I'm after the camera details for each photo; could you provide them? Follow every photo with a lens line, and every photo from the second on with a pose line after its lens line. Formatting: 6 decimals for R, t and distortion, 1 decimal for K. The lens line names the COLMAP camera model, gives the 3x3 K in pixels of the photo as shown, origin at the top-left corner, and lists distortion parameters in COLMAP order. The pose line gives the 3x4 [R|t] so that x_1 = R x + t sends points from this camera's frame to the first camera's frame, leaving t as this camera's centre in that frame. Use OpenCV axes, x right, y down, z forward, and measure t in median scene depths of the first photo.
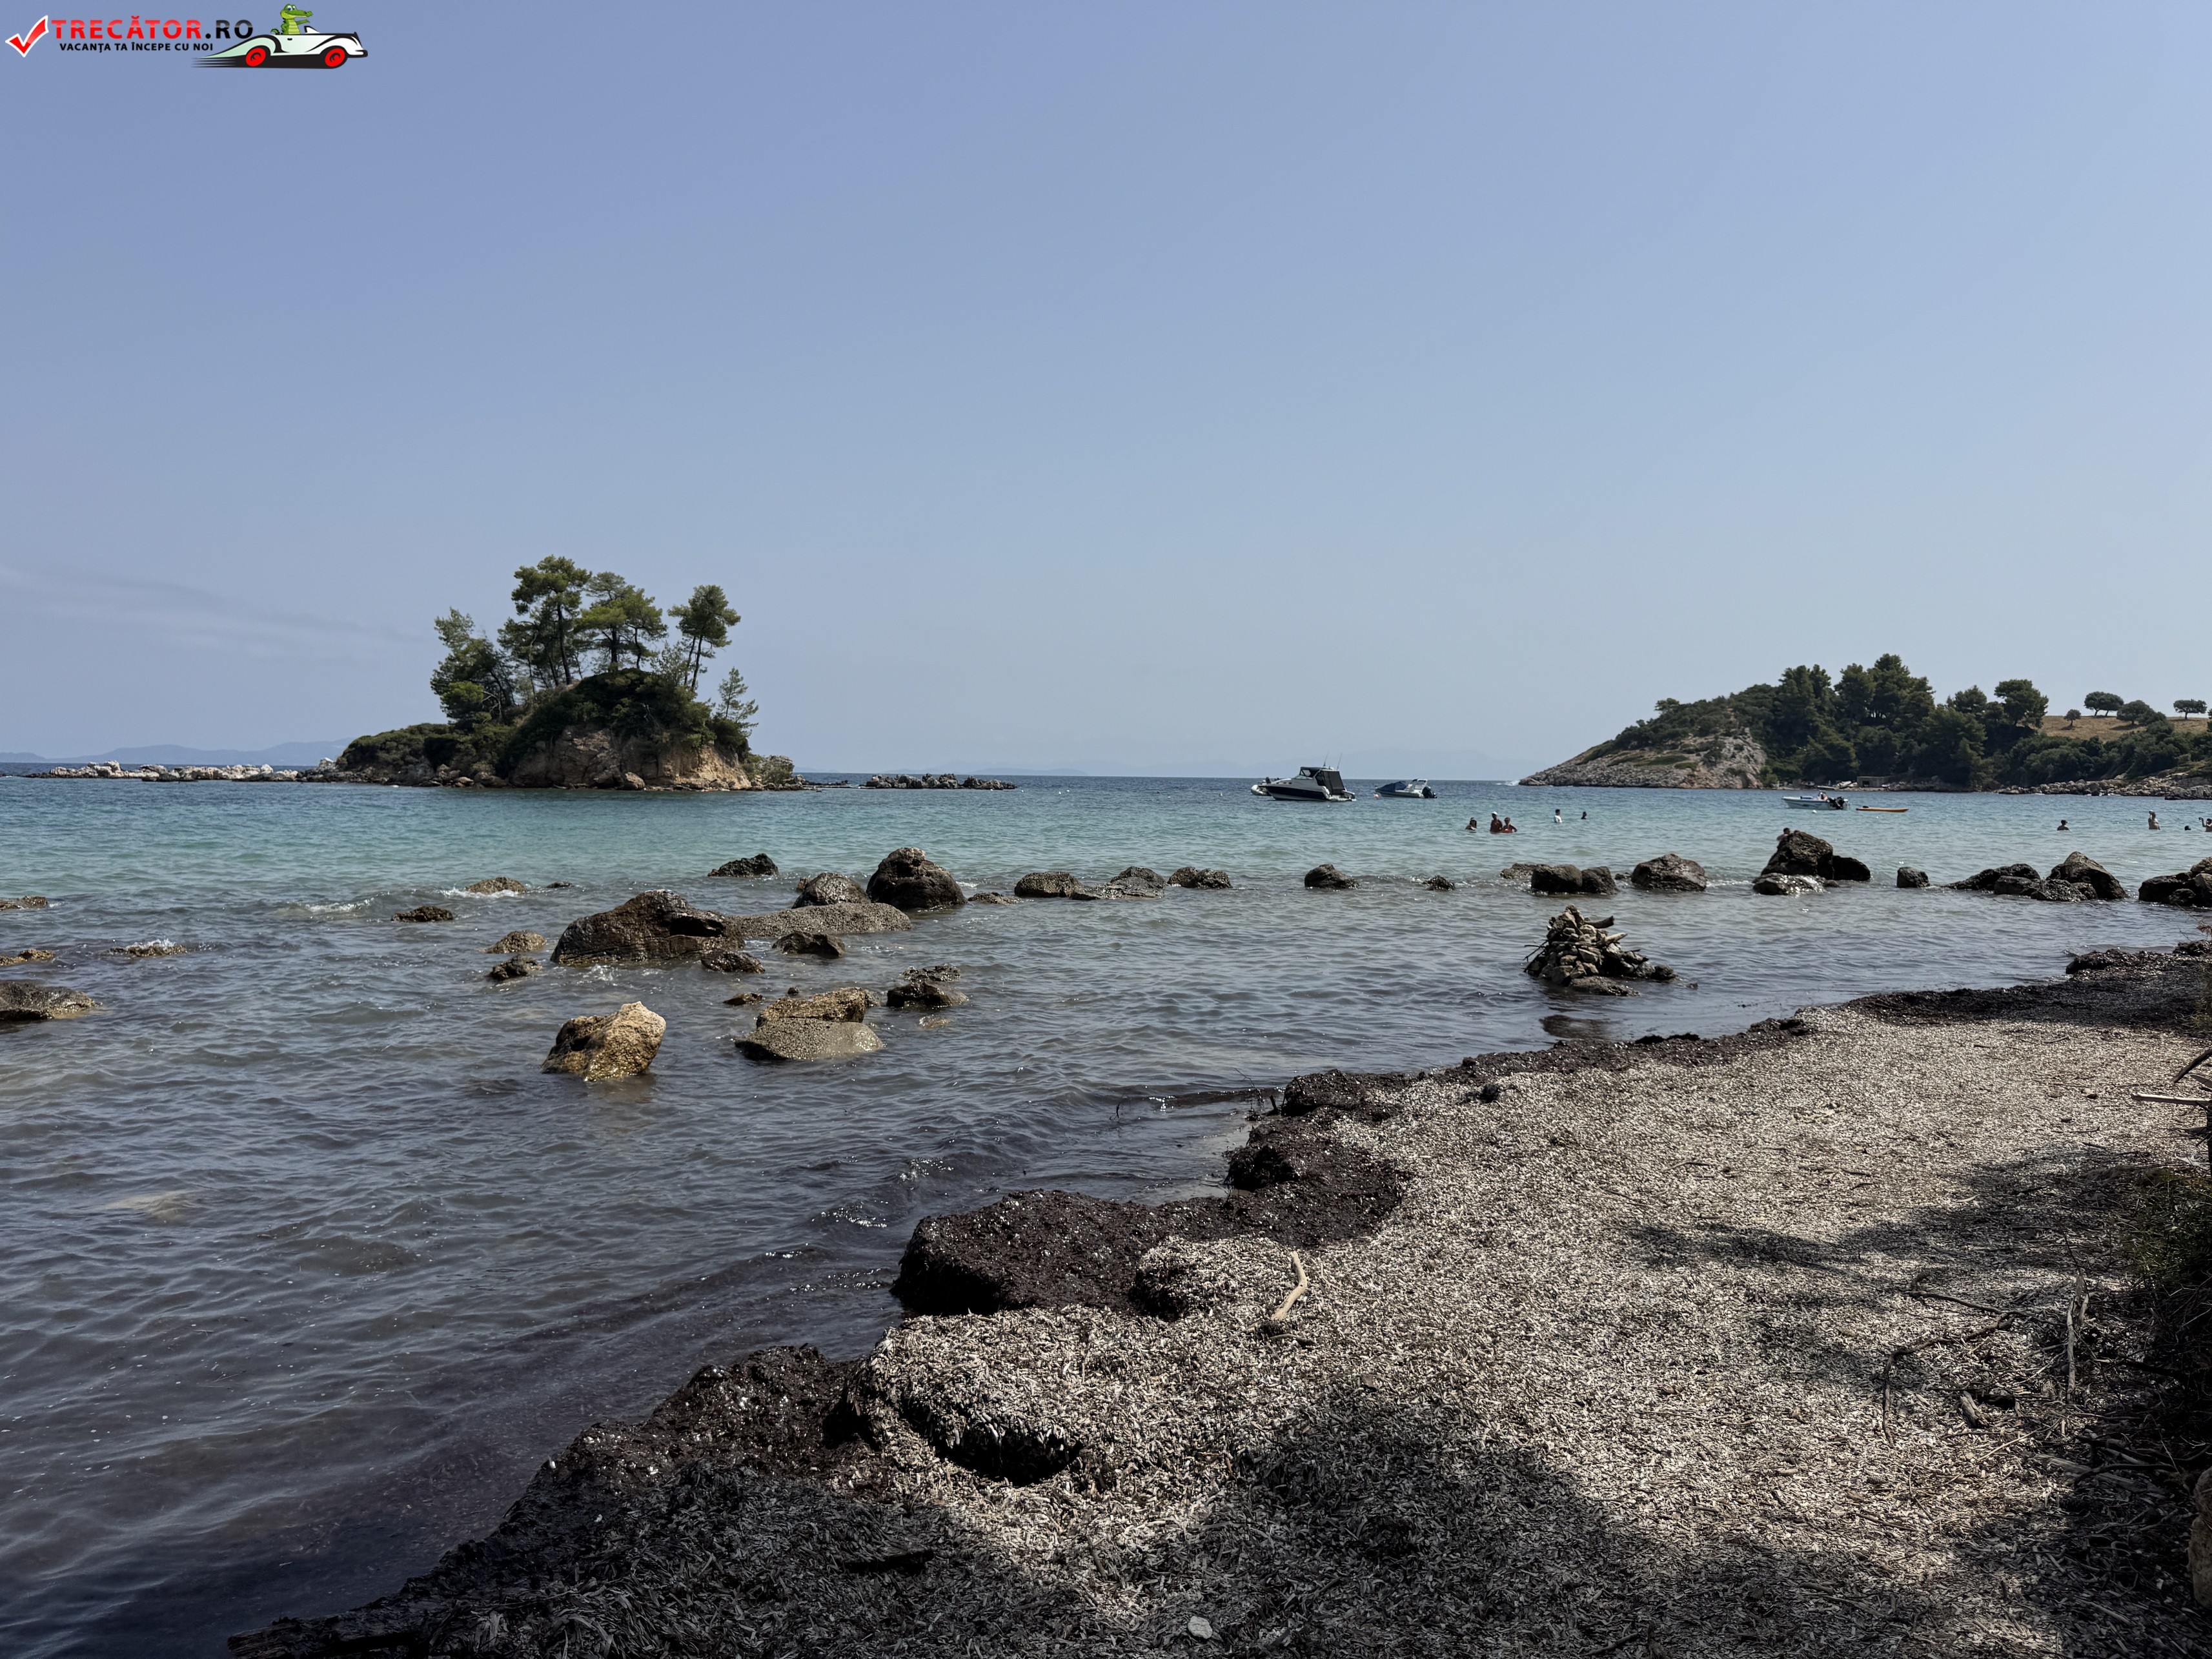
lens RADIAL K [[1541.7, 0, 1161.1], [0, 1541.7, 860.2], [0, 0, 1]] dist [0.068458, -0.104564]
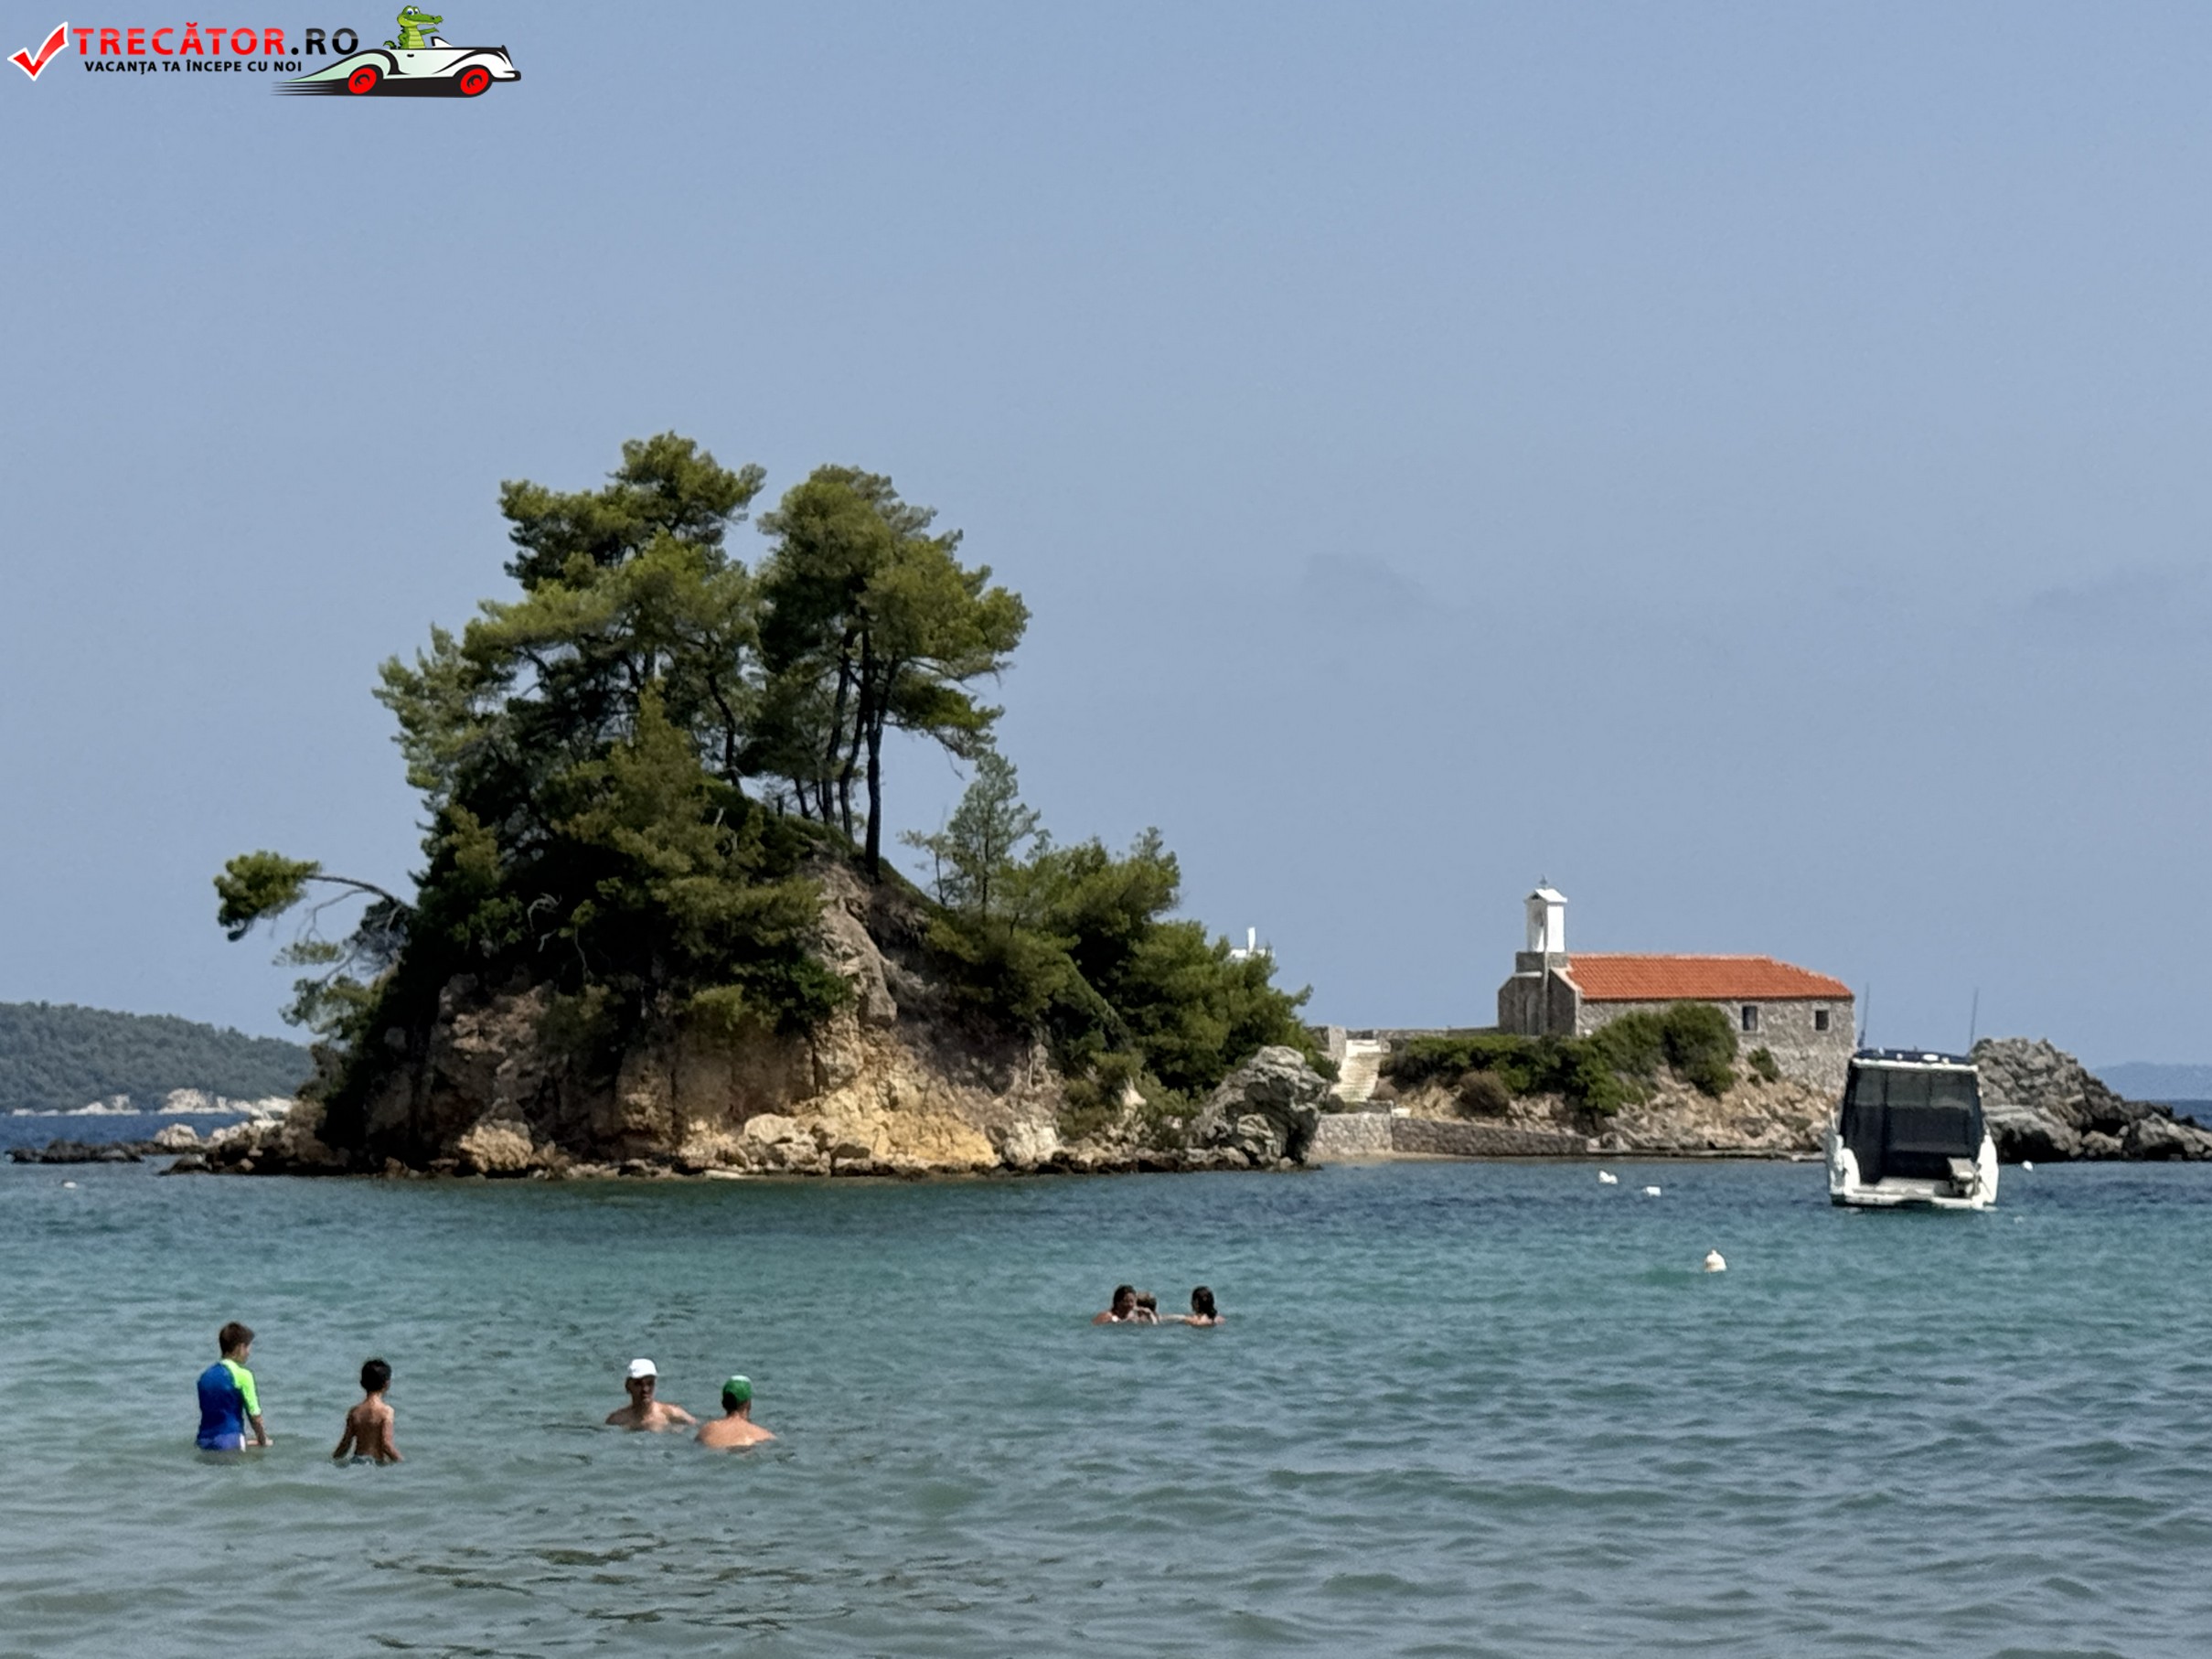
lens RADIAL K [[5682.8, 0, 1106.0], [0, 5682.8, 829.5], [0, 0, 1]] dist [0.109969, 0.192325]
pose [[0.654657, -0.053208, -0.754051, 0.543826], [-0.025543, 0.995393, -0.092414, -0.012123], [0.755494, 0.079760, 0.650282, 0.330851]]
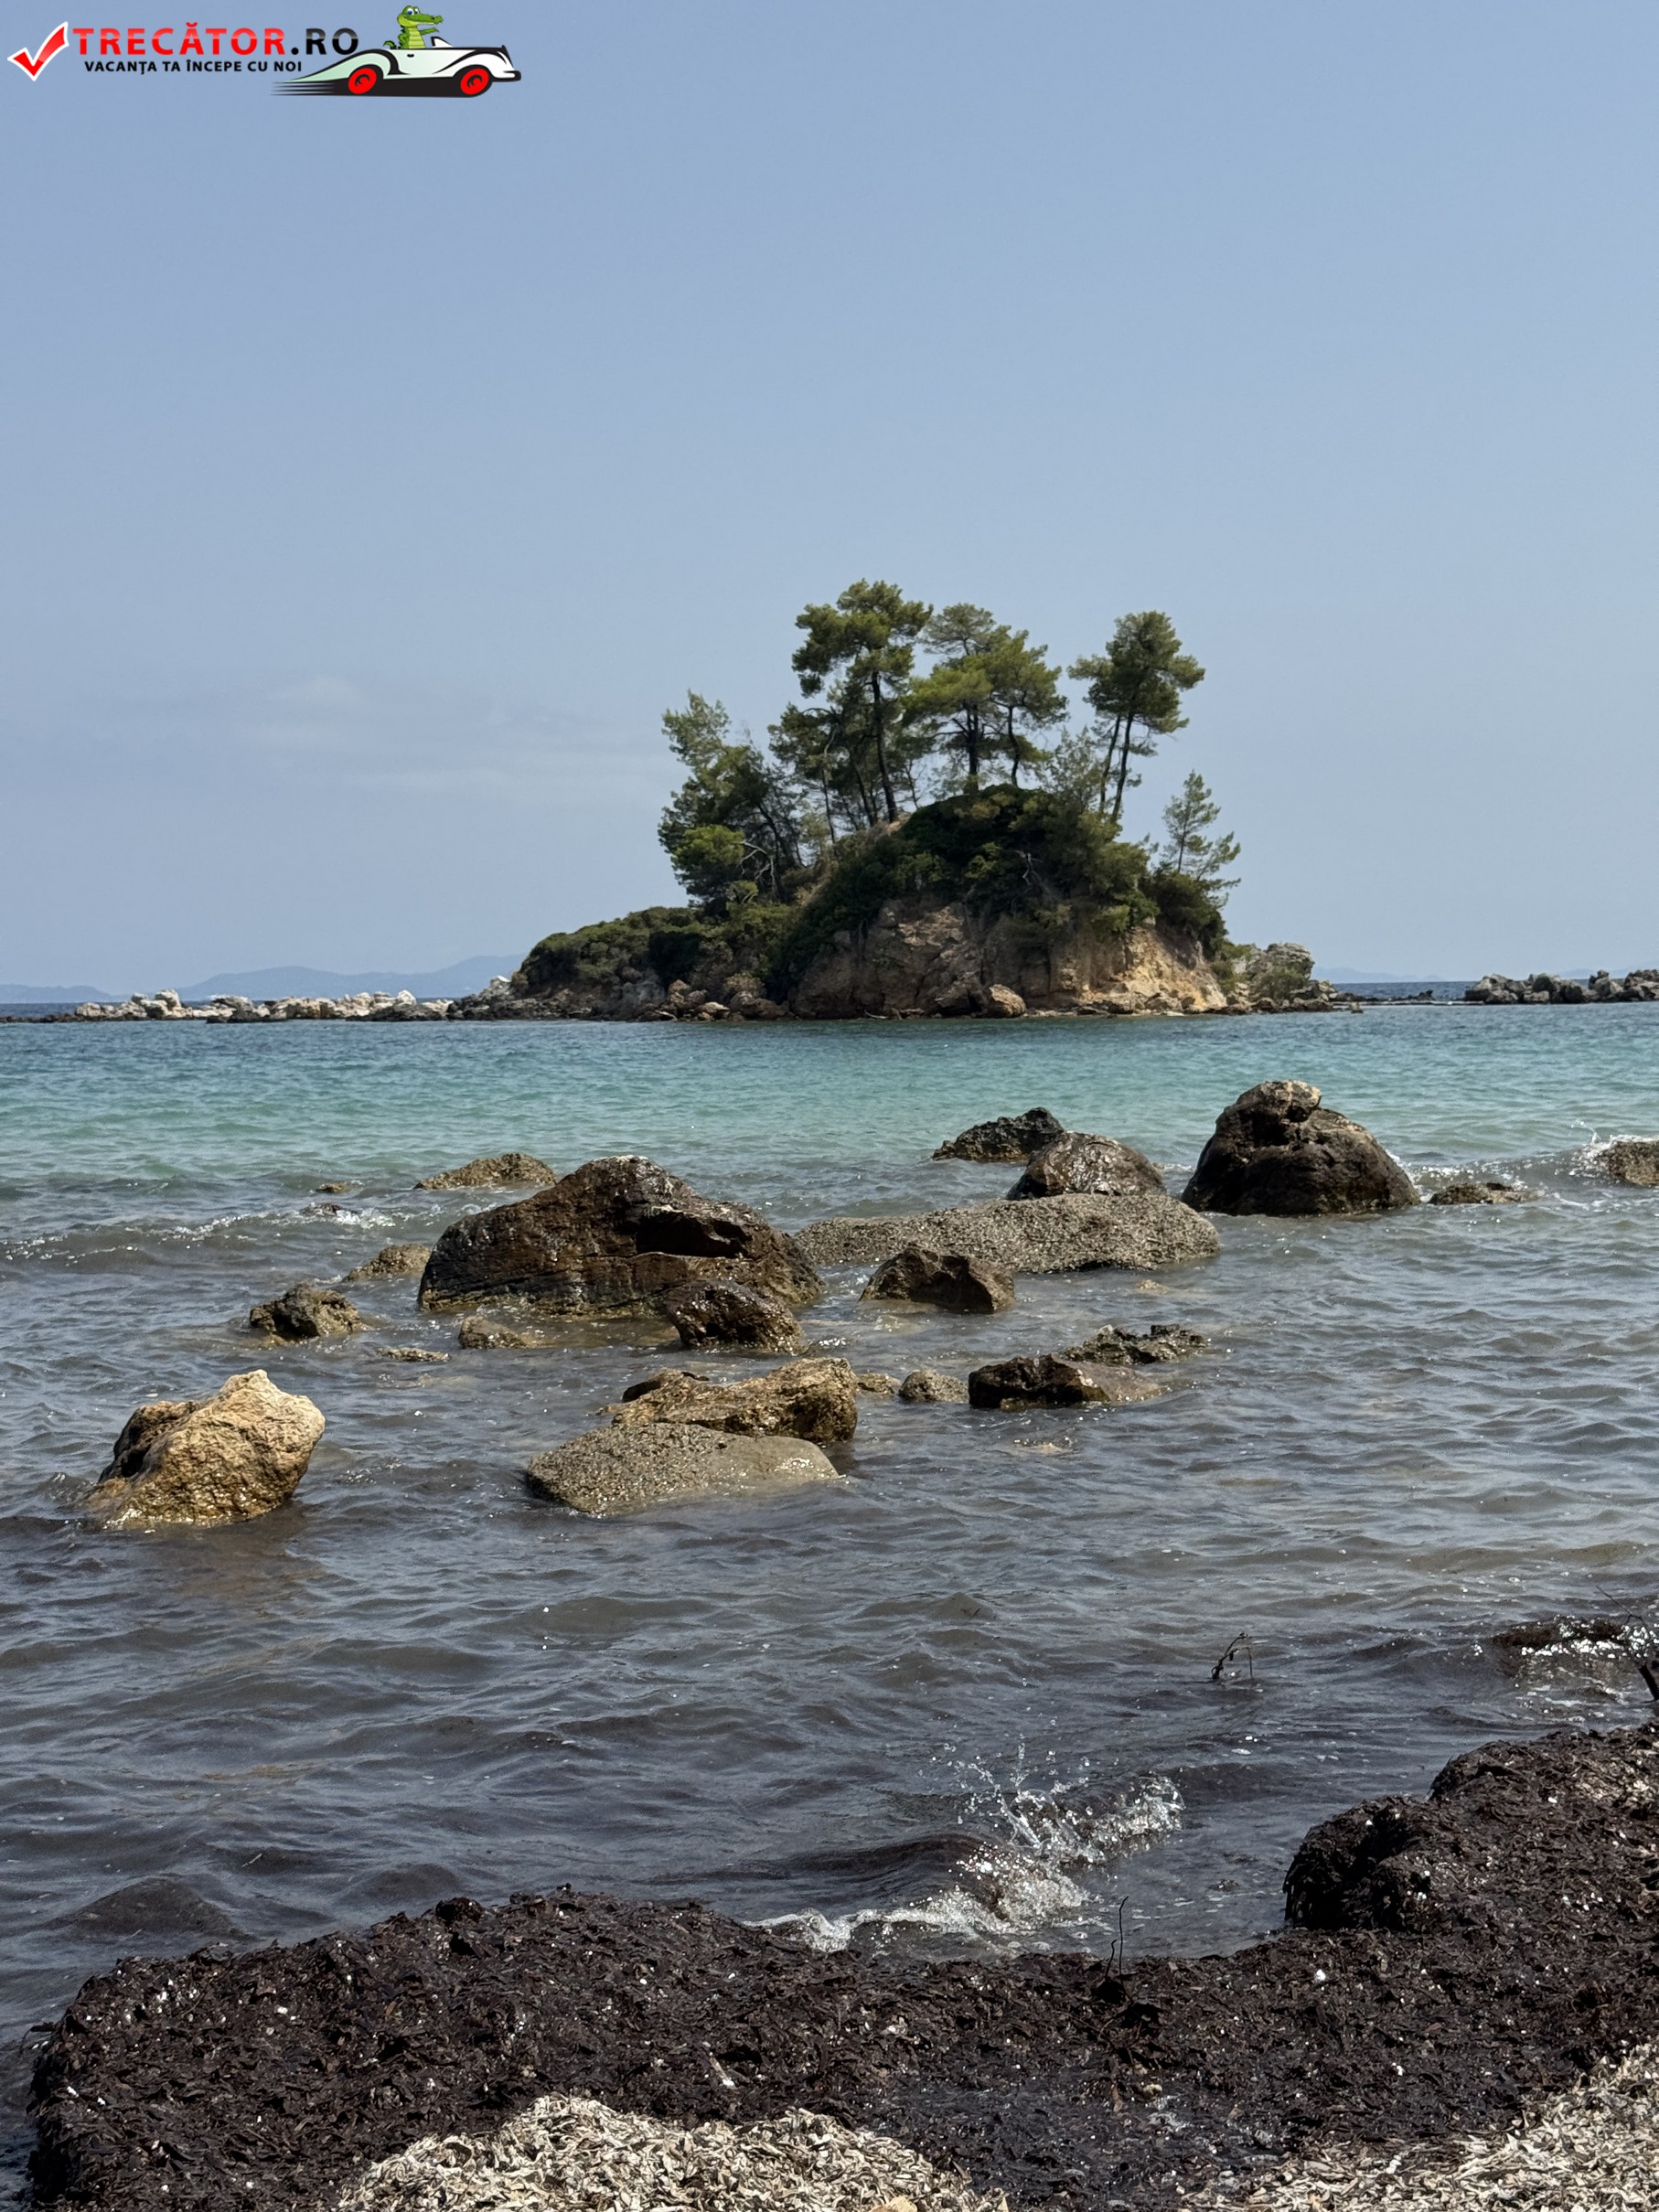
lens RADIAL K [[3129.4, 0, 829.5], [0, 3129.4, 1106.0], [0, 0, 1]] dist [0.139644, -0.138159]
pose [[0.923101, -0.012717, -0.384348, 0.007179], [0.006615, 0.999830, -0.017194, 0.001500], [0.384501, 0.013329, 0.923028, 0.010967]]
